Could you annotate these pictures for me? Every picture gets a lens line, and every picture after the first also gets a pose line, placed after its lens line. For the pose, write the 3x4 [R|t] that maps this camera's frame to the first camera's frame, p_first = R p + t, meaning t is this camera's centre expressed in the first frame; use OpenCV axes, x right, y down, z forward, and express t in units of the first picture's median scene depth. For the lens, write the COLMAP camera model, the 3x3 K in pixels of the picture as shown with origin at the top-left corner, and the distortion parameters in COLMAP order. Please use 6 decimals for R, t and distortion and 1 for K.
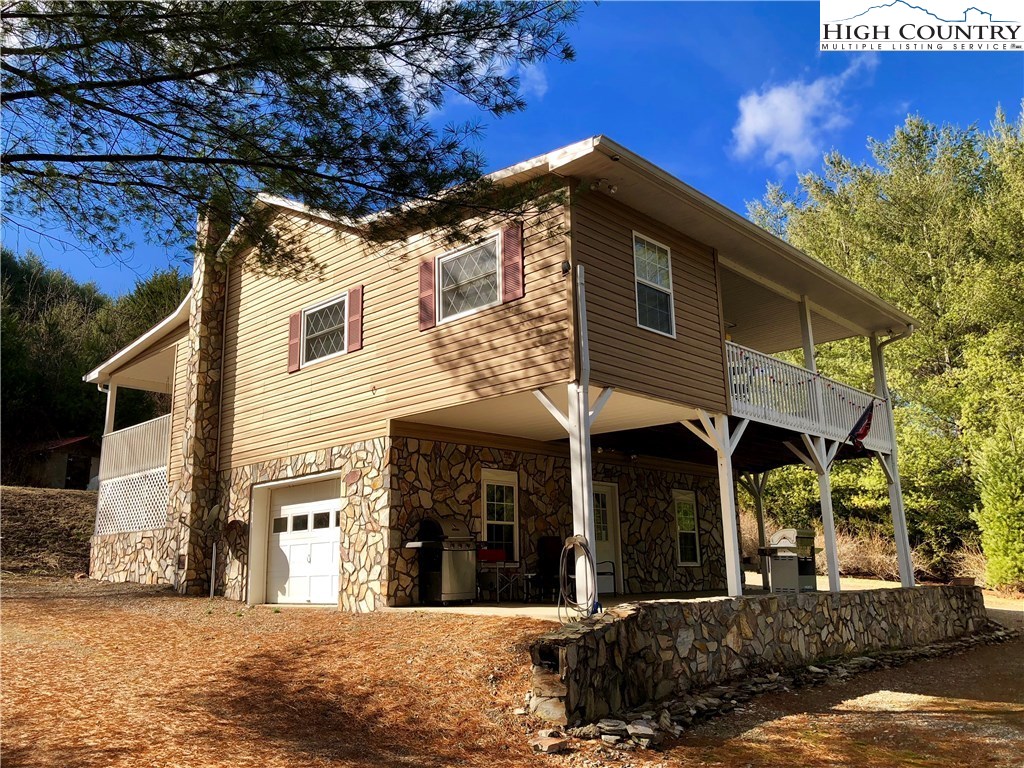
lens RADIAL K [[830.3, 0, 512.2], [0, 830.3, 383.7], [0, 0, 1]] dist [0.030278, -0.046278]
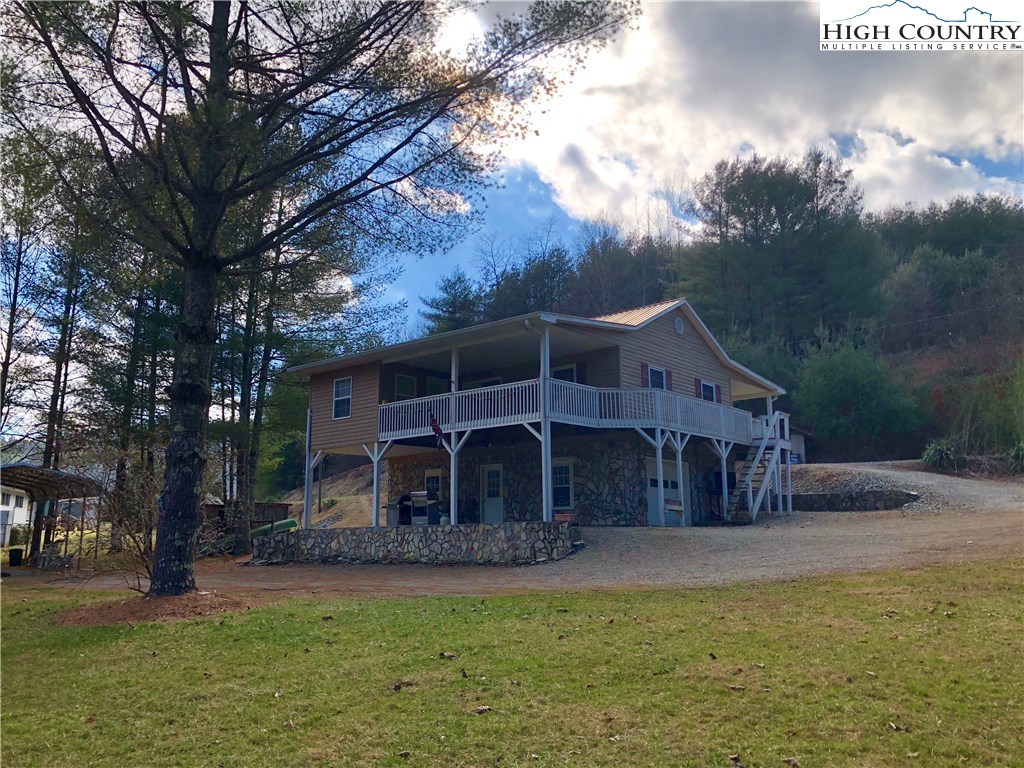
lens RADIAL K [[830.3, 0, 513.5], [0, 830.3, 384.1], [0, 0, 1]] dist [0.030278, -0.046278]
pose [[0.062554, -0.168530, -0.983710, 2.177158], [0.235239, 0.960360, -0.149571, 0.268727], [0.969923, -0.222050, 0.099719, 1.070835]]
